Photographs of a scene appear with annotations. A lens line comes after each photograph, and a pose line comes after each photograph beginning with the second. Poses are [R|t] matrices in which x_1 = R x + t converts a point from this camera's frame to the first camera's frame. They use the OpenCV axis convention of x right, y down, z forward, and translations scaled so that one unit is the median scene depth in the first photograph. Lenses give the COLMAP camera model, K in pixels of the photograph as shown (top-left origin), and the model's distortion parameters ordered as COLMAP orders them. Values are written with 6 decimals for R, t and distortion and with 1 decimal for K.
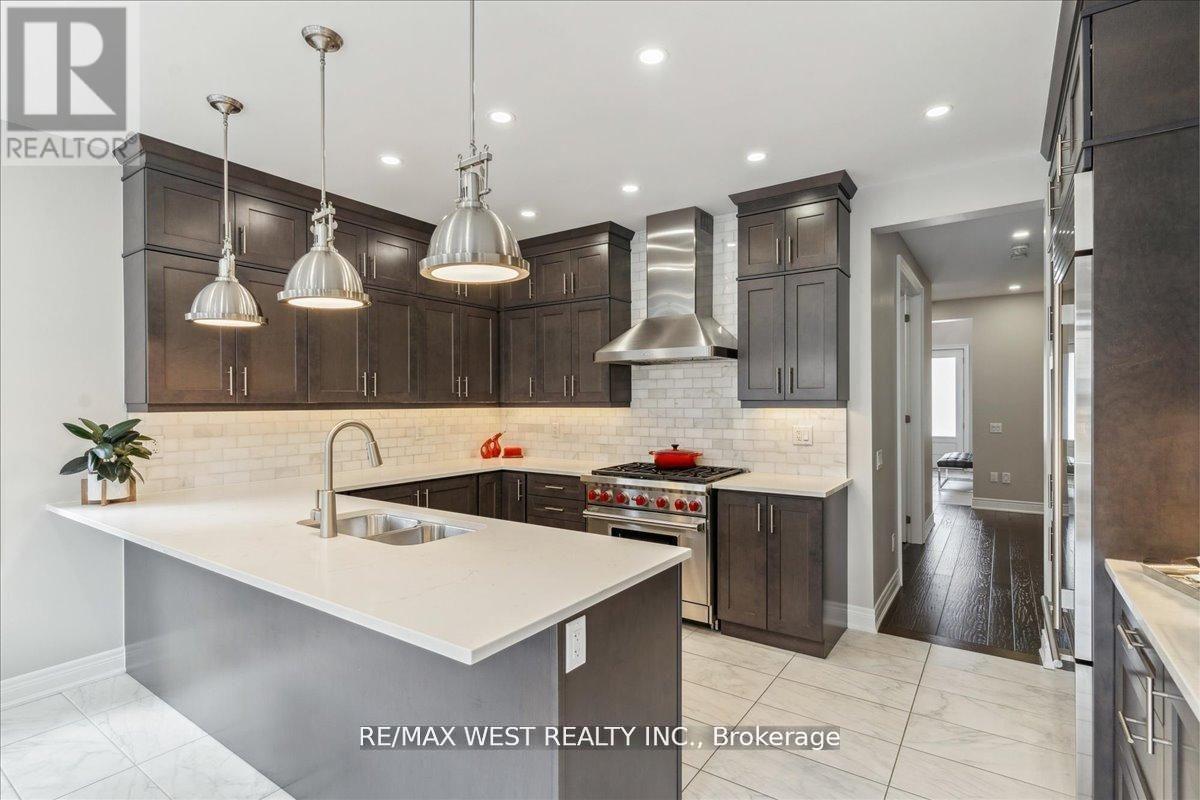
lens RADIAL K [[571.1, 0, 599.4], [0, 571.1, 400.9], [0, 0, 1]] dist [-0.002137, -0.000087]
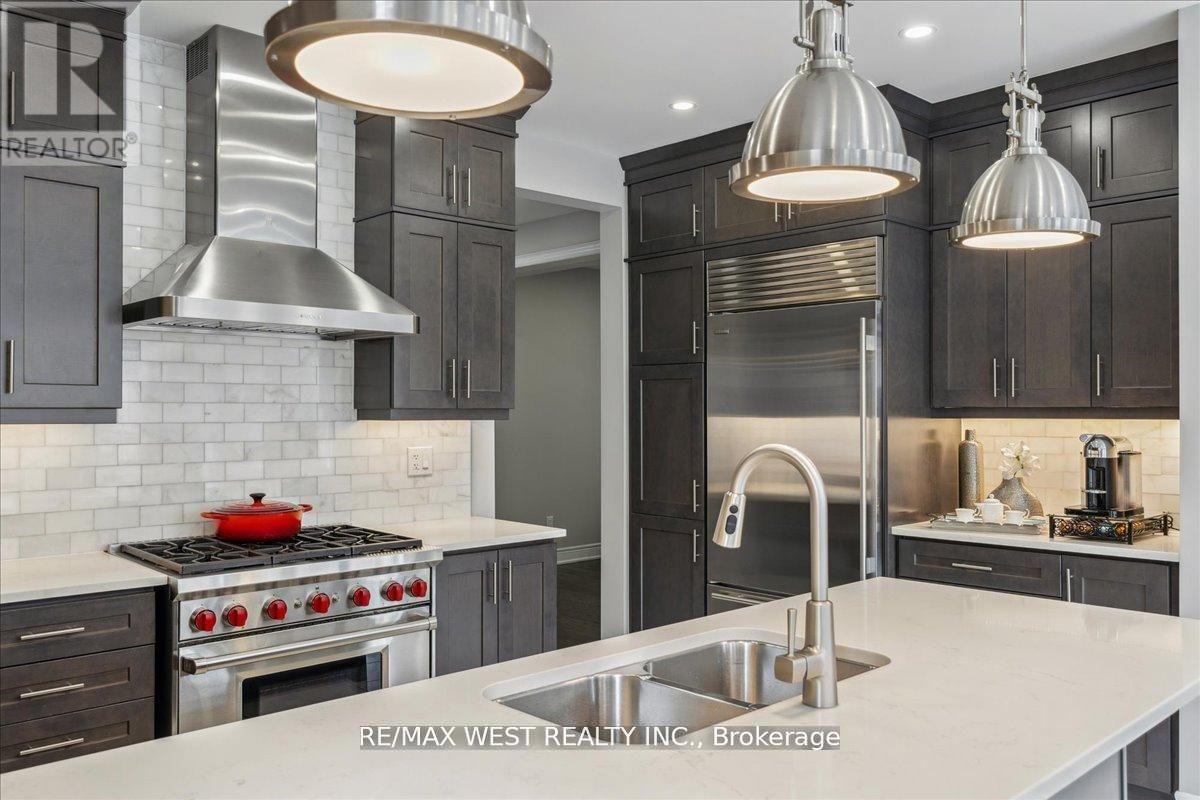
lens RADIAL K [[953.5, 0, 598.8], [0, 953.5, 403.0], [0, 0, 1]] dist [-0.008623, -0.004966]
pose [[0.209070, 0.015342, 0.977780, -0.636214], [0.001102, 0.999873, -0.015924, 0.009437], [-0.977900, 0.004407, 0.209026, 0.524069]]
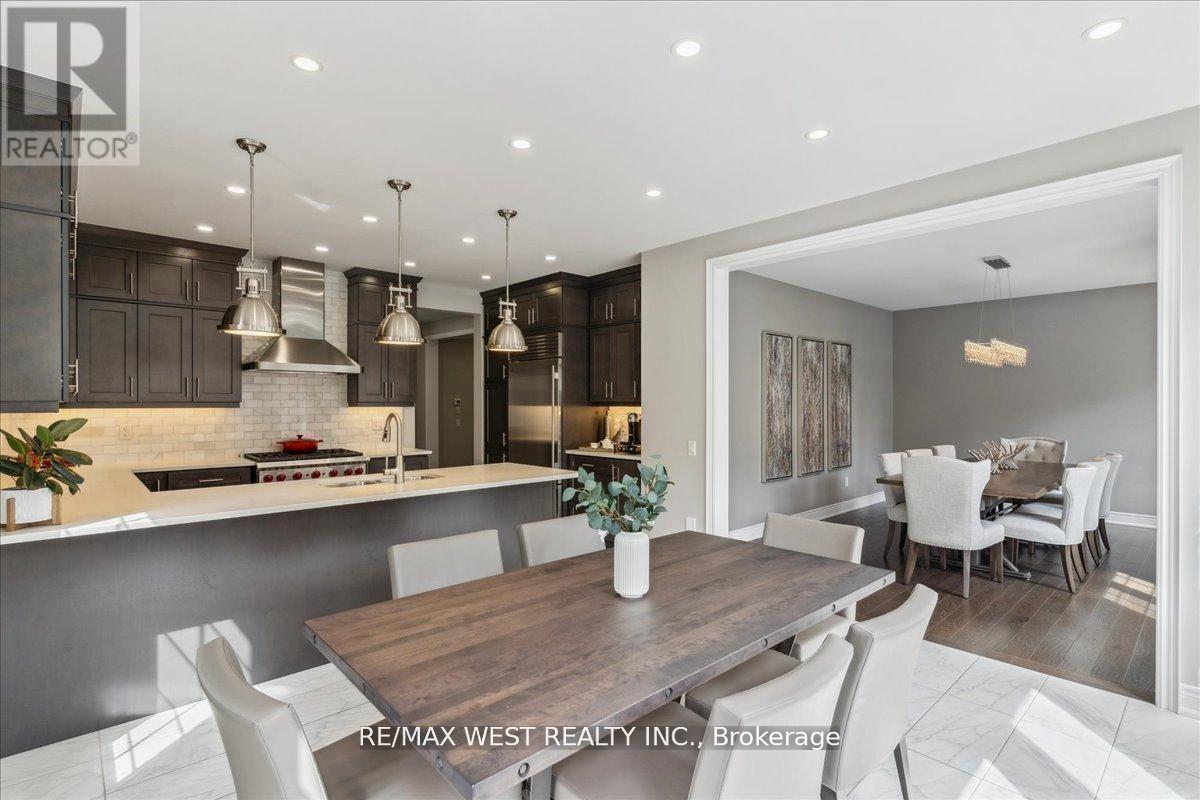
lens RADIAL K [[576.0, 0, 601.5], [0, 576.0, 404.0], [0, 0, 1]] dist [0.004135, 0.000342]
pose [[0.208850, 0.003261, 0.977942, -1.025356], [-0.000916, 0.999995, -0.003139, 0.008283], [-0.977947, -0.000240, 0.208852, 0.040108]]
